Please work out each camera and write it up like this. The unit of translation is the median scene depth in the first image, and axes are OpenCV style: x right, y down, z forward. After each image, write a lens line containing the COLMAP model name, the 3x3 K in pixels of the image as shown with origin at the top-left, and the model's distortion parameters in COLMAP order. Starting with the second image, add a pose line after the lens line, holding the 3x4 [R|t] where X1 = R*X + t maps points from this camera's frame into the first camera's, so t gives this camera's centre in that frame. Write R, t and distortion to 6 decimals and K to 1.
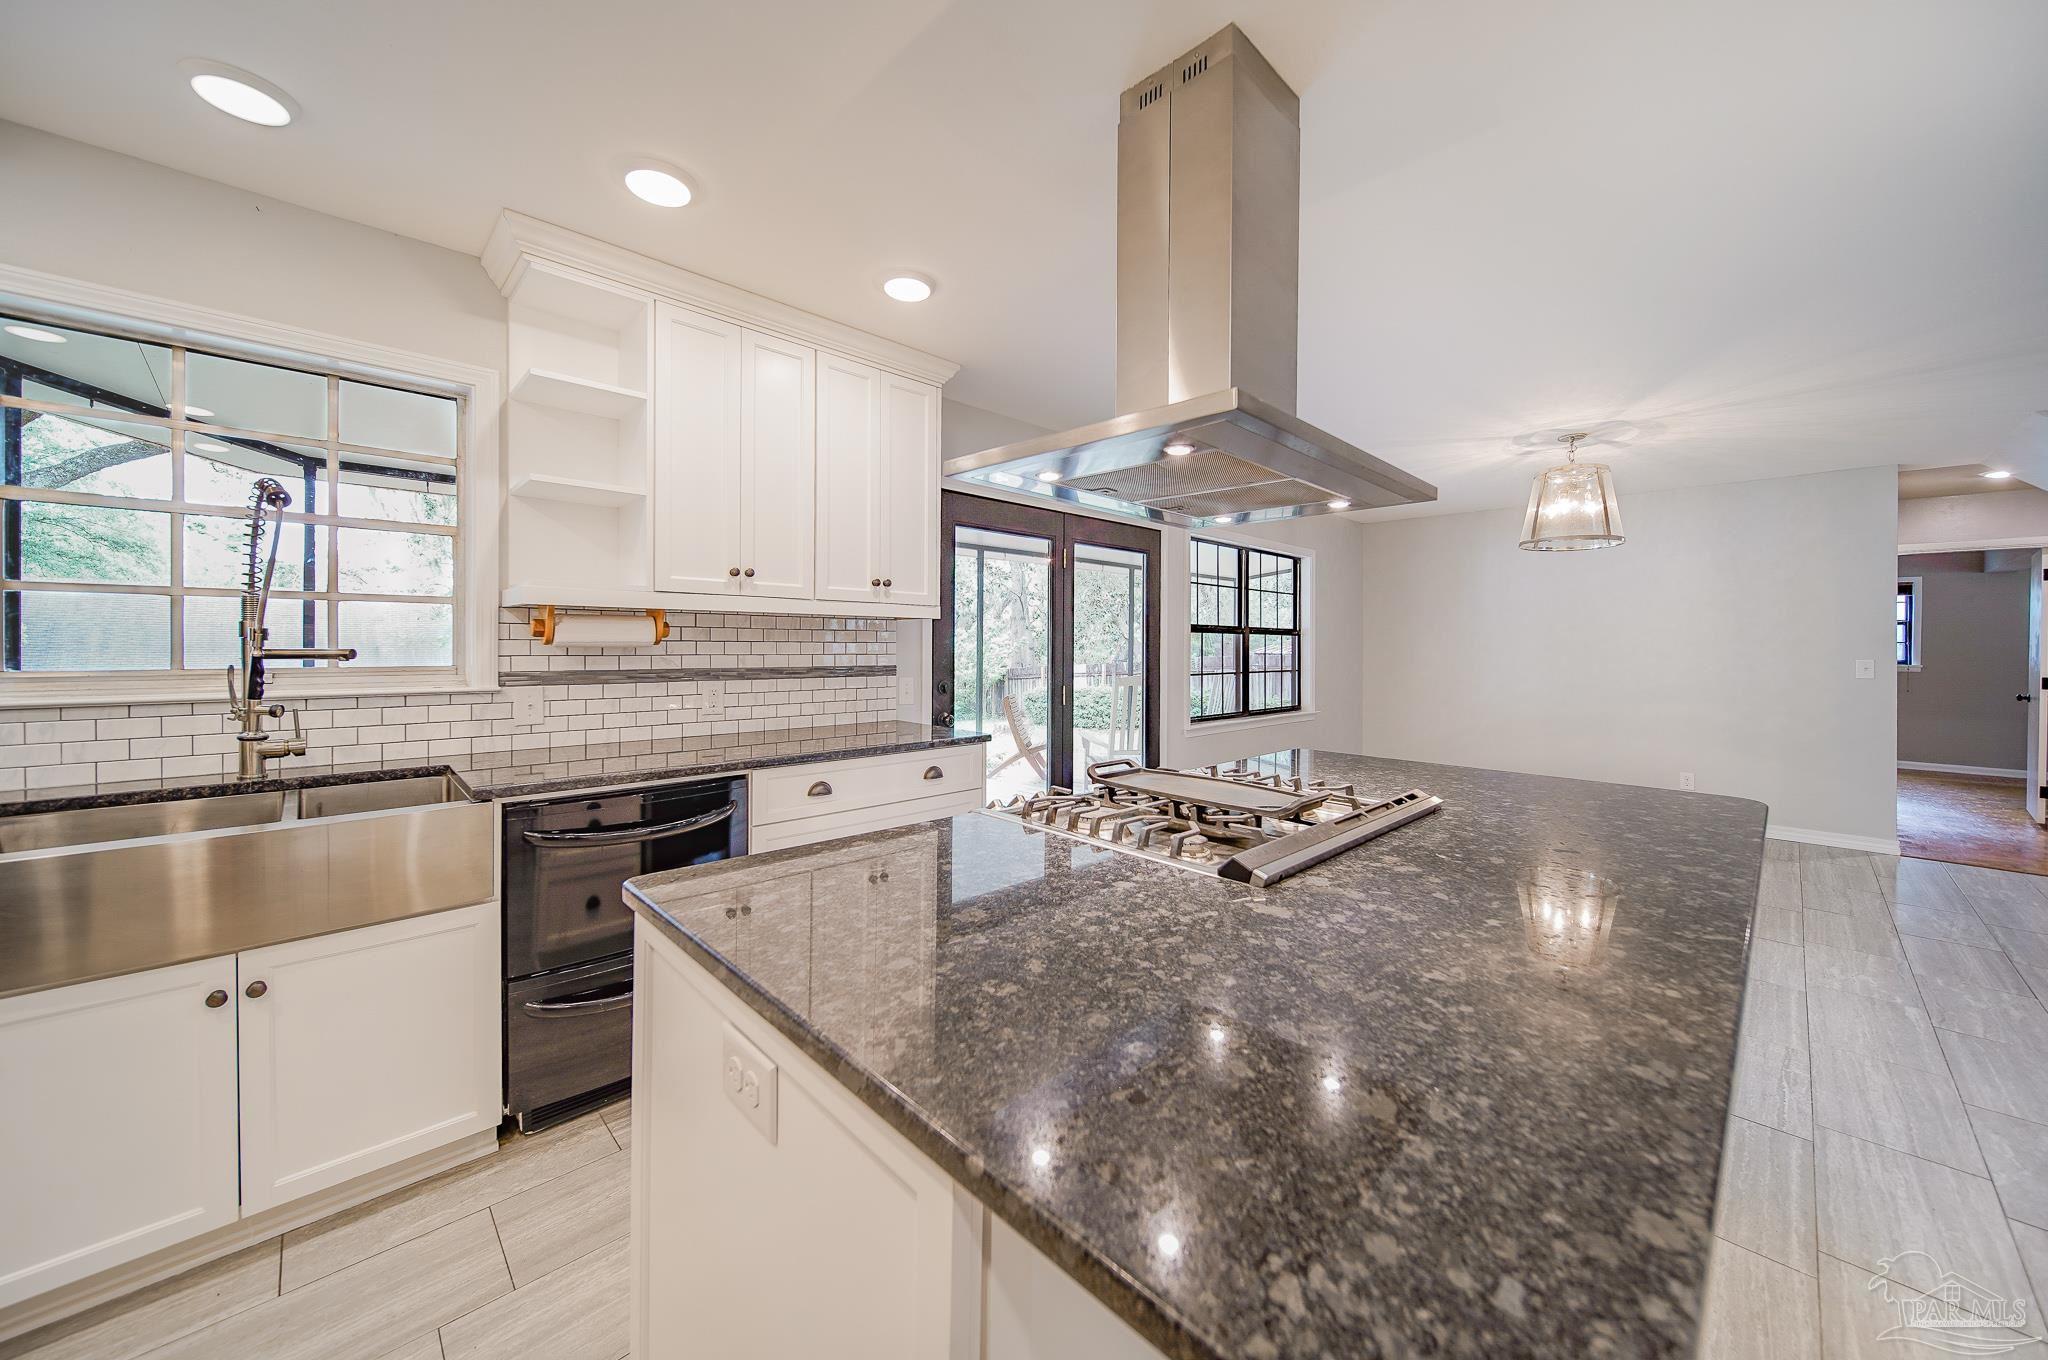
lens RADIAL K [[755.6, 0, 1035.2], [0, 755.6, 650.7], [0, 0, 1]] dist [-0.002106, -0.000263]
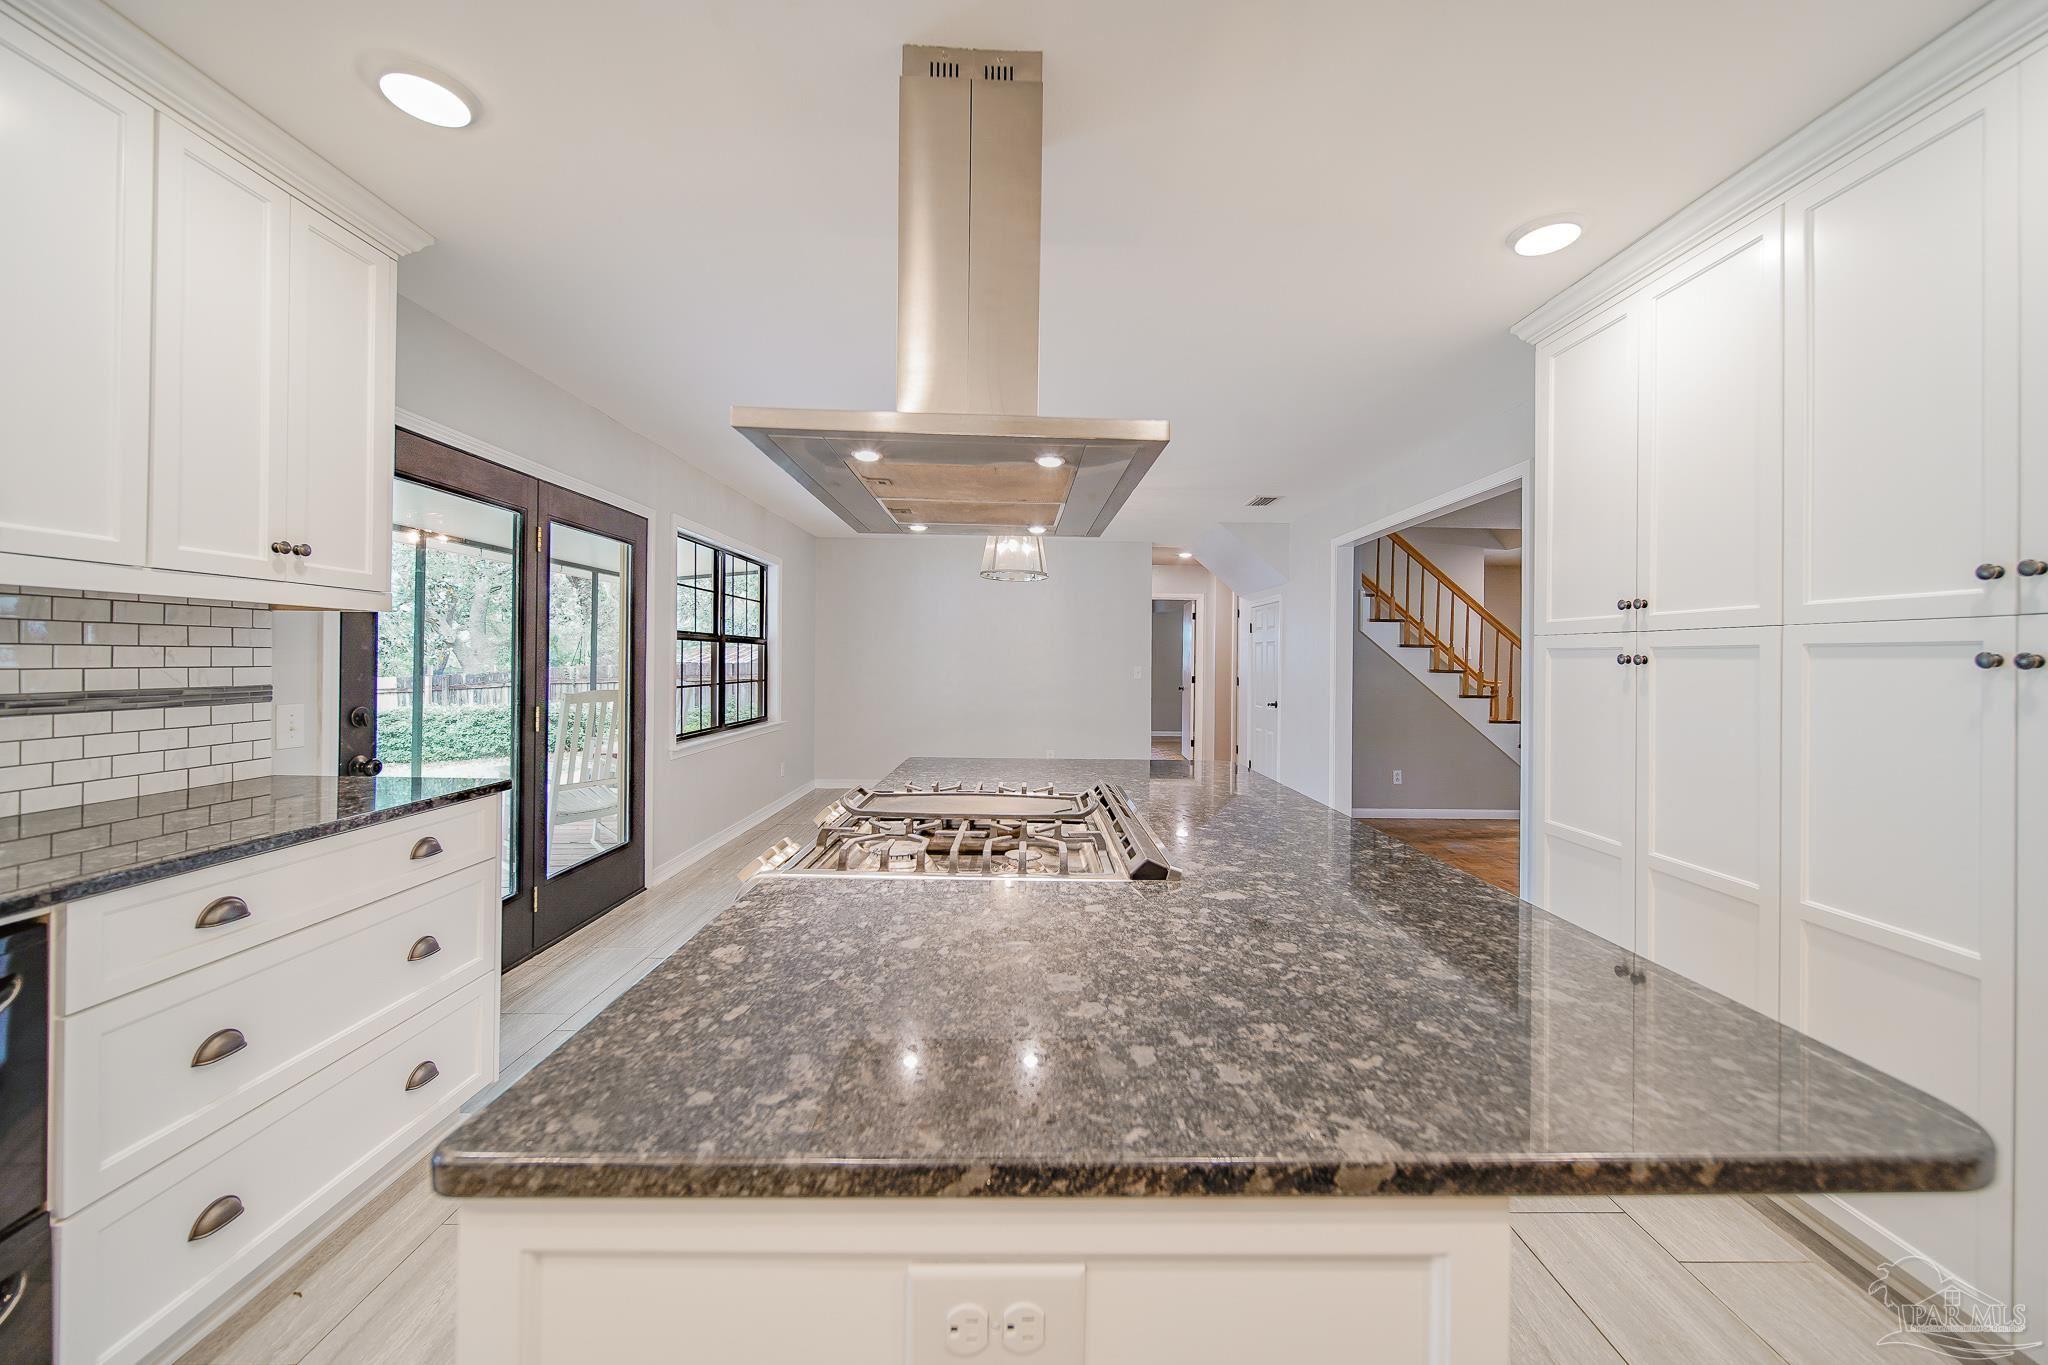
lens RADIAL K [[749.4, 0, 1061.6], [0, 749.4, 656.7], [0, 0, 1]] dist [-0.000299, 0.000047]
pose [[0.673288, 0.004632, 0.739366, -0.225382], [-0.002466, 0.999989, -0.004019, -0.002838], [-0.739376, 0.000883, 0.673292, 0.140821]]
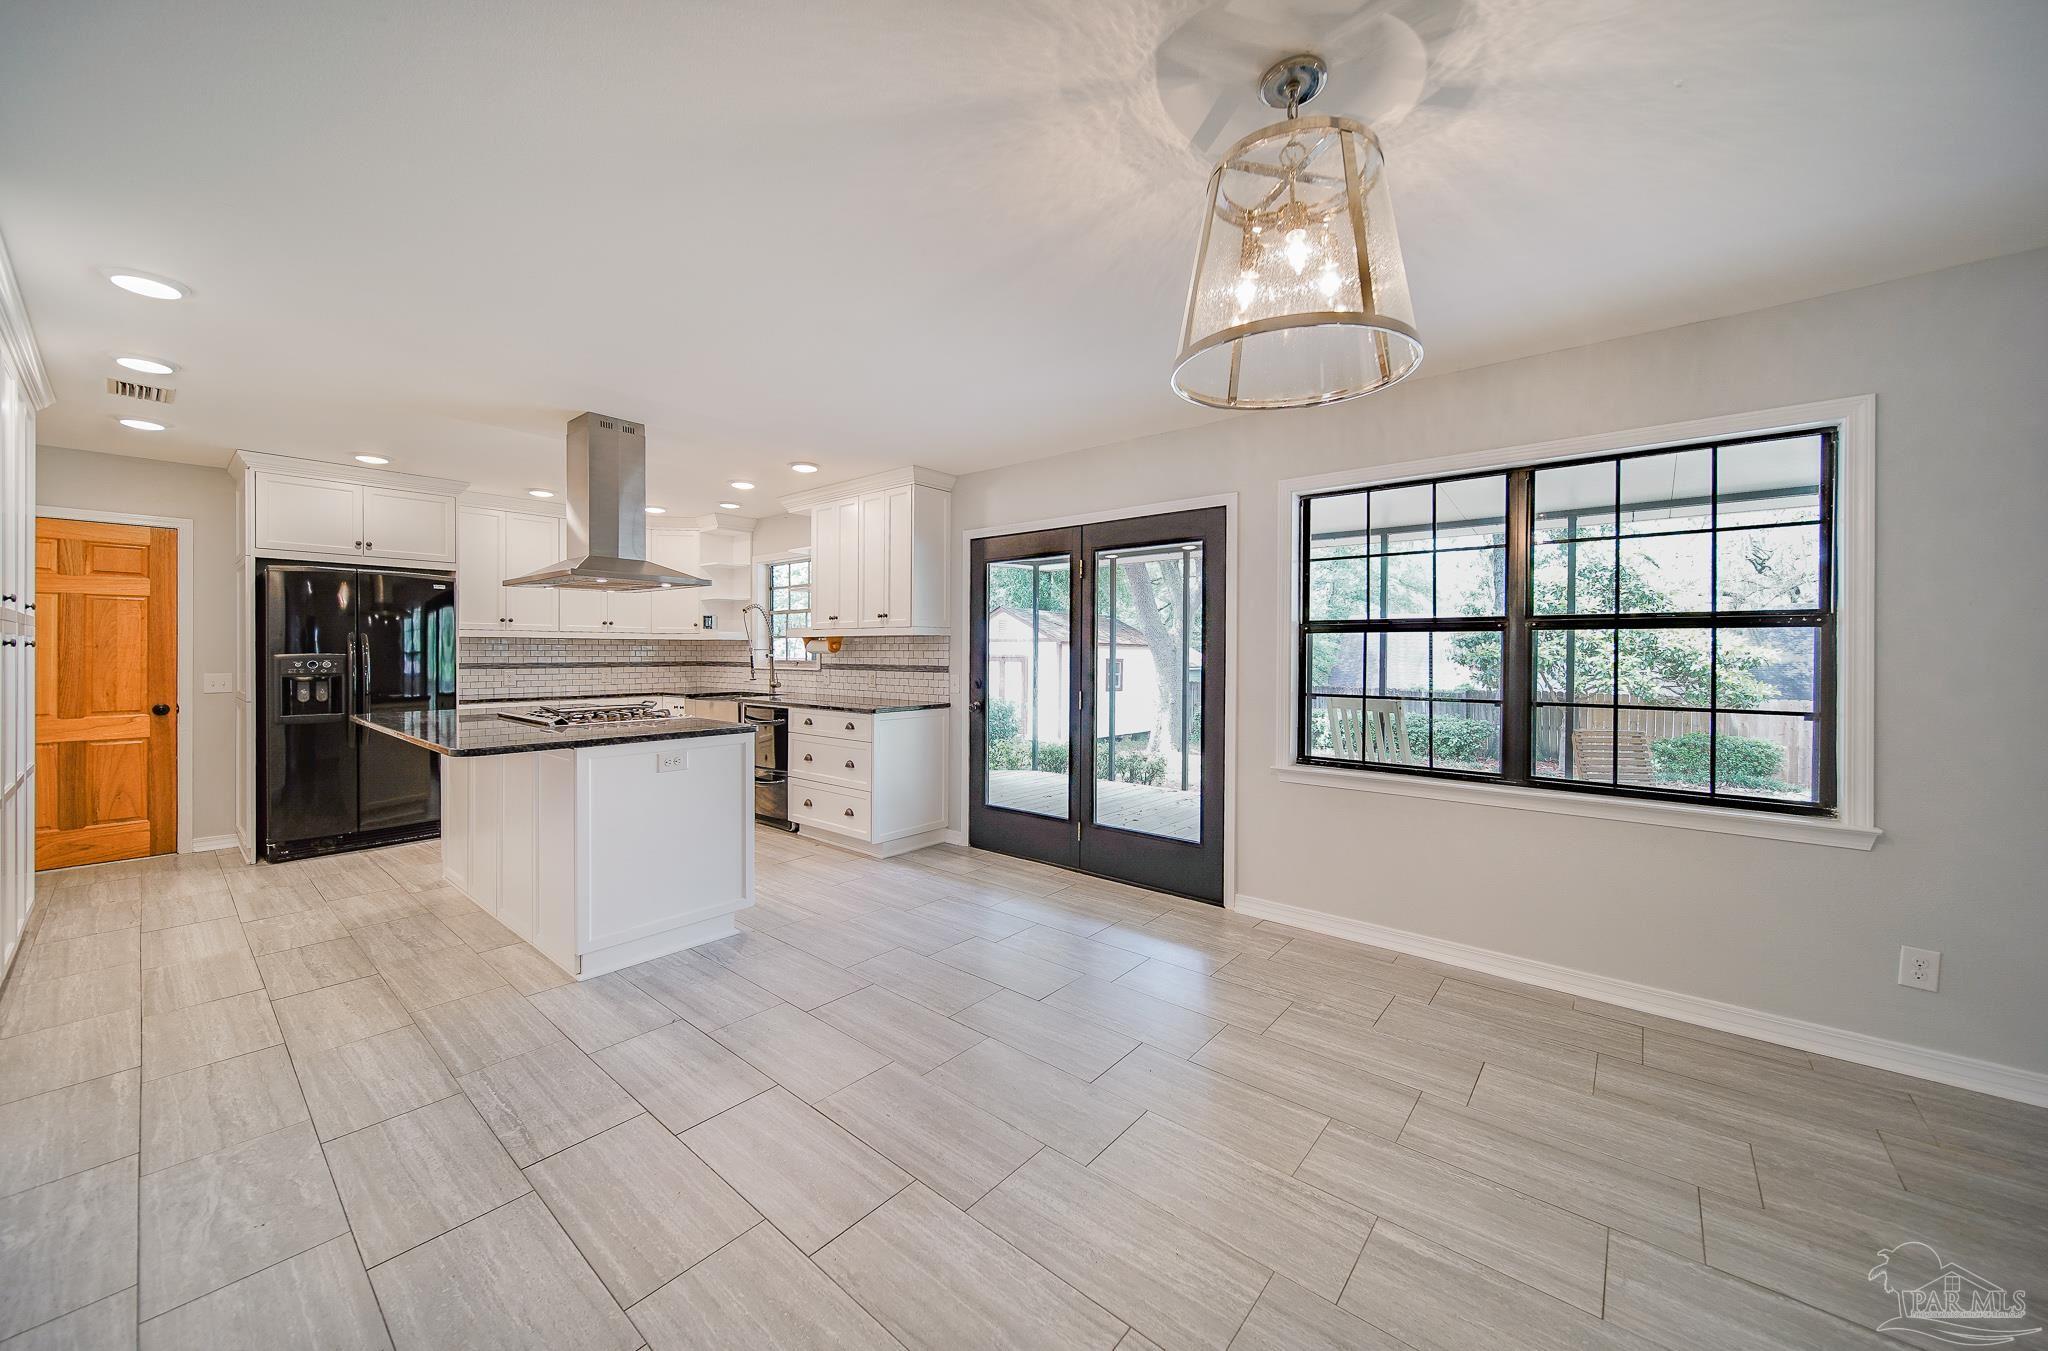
lens RADIAL K [[764.0, 0, 1026.6], [0, 764.0, 648.2], [0, 0, 1]] dist [0.012559, -0.005102]
pose [[0.071958, -0.012960, -0.997323, 1.491619], [-0.011629, 0.999837, -0.013832, 0.003755], [0.997340, 0.012593, 0.071796, 1.168447]]
